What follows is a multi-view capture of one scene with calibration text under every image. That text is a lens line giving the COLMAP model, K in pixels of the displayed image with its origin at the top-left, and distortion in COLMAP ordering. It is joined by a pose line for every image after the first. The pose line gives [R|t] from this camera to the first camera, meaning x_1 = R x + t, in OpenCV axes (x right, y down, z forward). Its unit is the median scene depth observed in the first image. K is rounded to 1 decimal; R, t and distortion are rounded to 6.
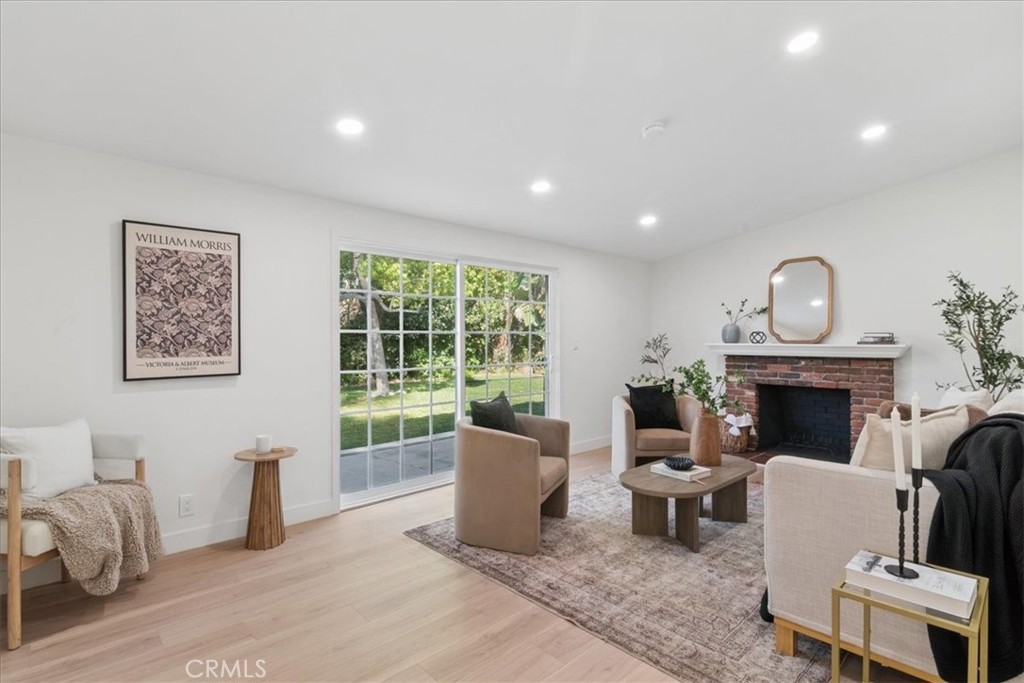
lens RADIAL K [[491.7, 0, 511.3], [0, 491.7, 343.0], [0, 0, 1]] dist [-0.000386, -0.007393]
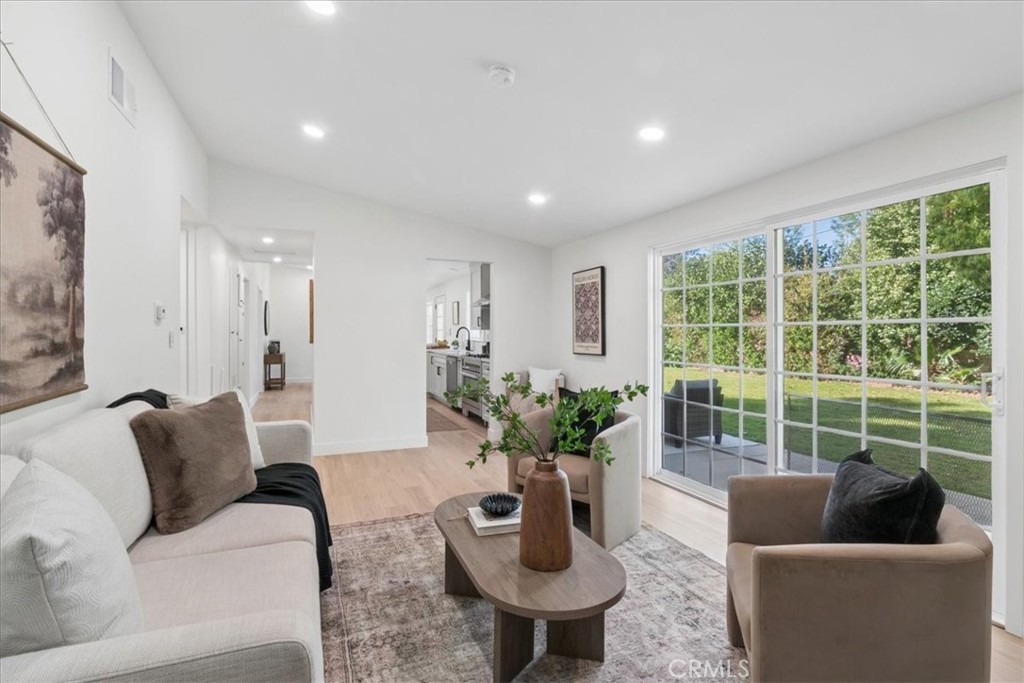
lens RADIAL K [[491.7, 0, 511.8], [0, 491.7, 330.3], [0, 0, 1]] dist [-0.000386, -0.007393]
pose [[-0.353809, -0.001807, -0.935316, 1.102044], [-0.004626, 0.999989, -0.000182, -0.015162], [0.935306, 0.004263, -0.353813, 1.379019]]
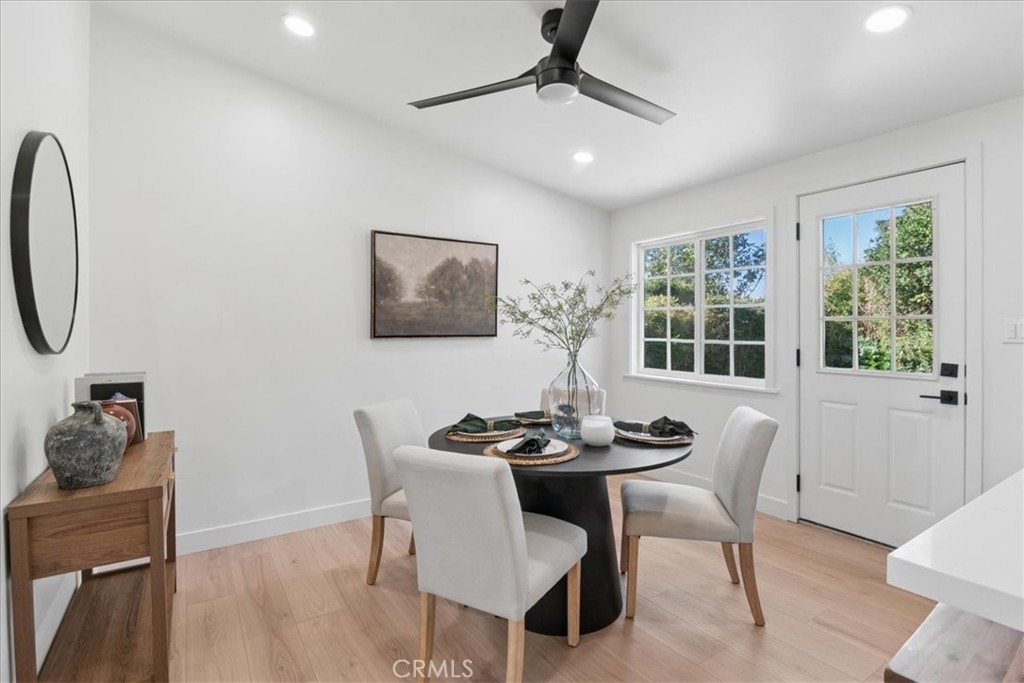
lens RADIAL K [[491.7, 0, 512.1], [0, 491.7, 335.8], [0, 0, 1]] dist [-0.000386, -0.007393]
pose [[-0.175372, 0.020599, -0.984287, -1.281072], [-0.000198, 0.999780, 0.020958, -0.003942], [0.984502, 0.003870, -0.175330, -1.059878]]
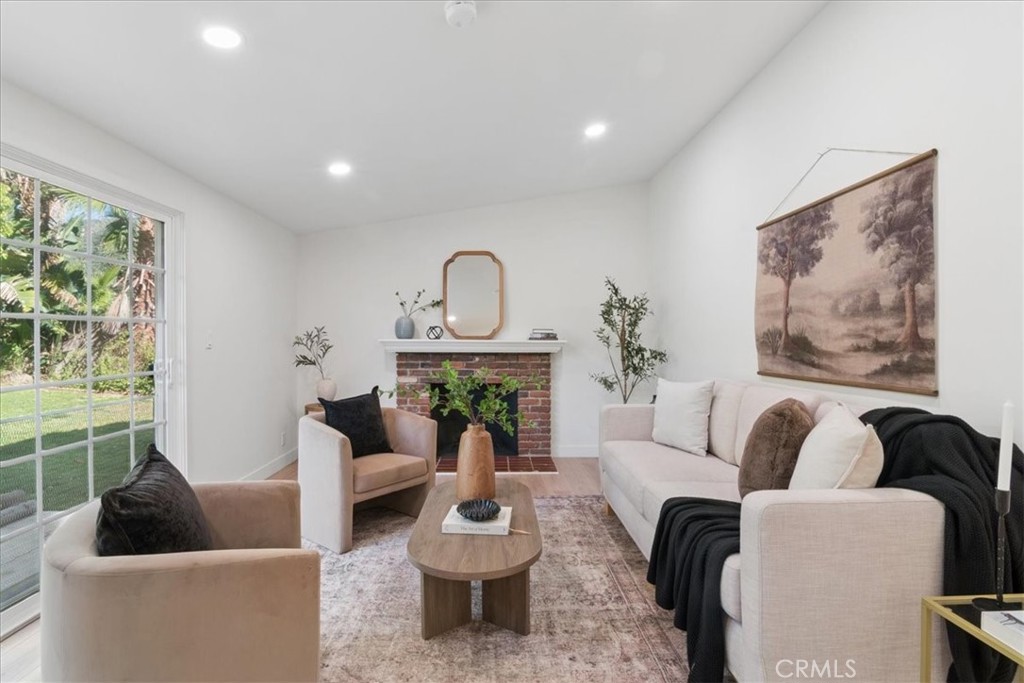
lens RADIAL K [[491.7, 0, 511.6], [0, 491.7, 340.8], [0, 0, 1]] dist [-0.000386, -0.007393]
pose [[0.654775, -0.001890, 0.755821, -0.171414], [-0.001399, 0.999992, 0.003712, 0.000583], [-0.755823, -0.003488, 0.654767, 0.548045]]
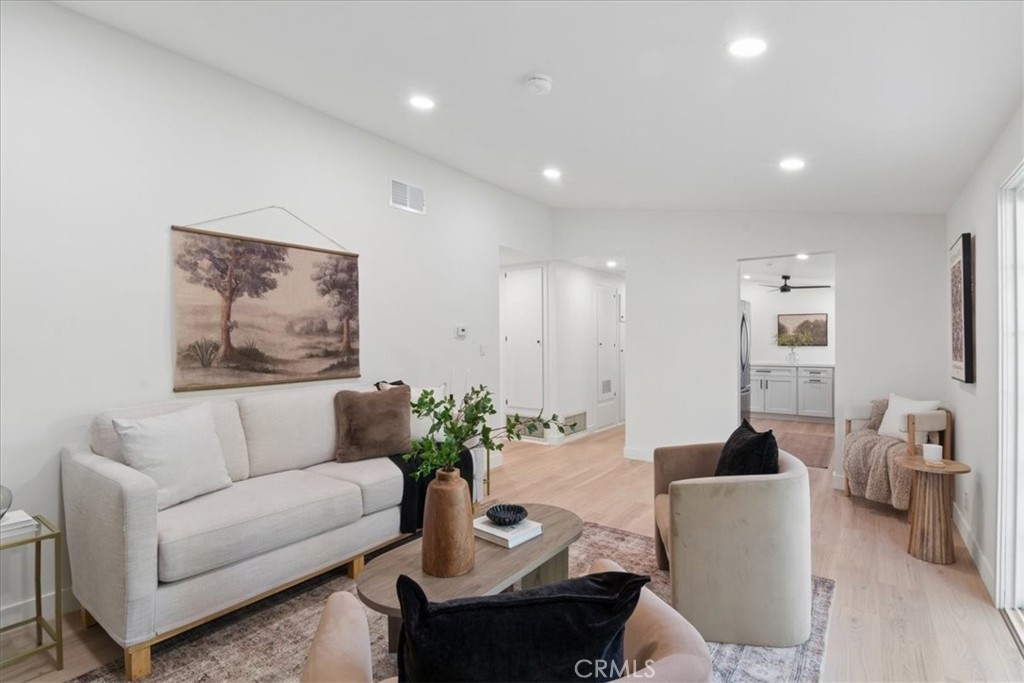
lens RADIAL K [[491.7, 0, 516.6], [0, 491.7, 339.2], [0, 0, 1]] dist [-0.000386, -0.007393]
pose [[-0.979828, 0.002476, -0.199829, 0.513157], [0.003165, 0.999990, -0.003131, -0.019775], [0.199820, -0.003700, -0.979826, 1.876910]]
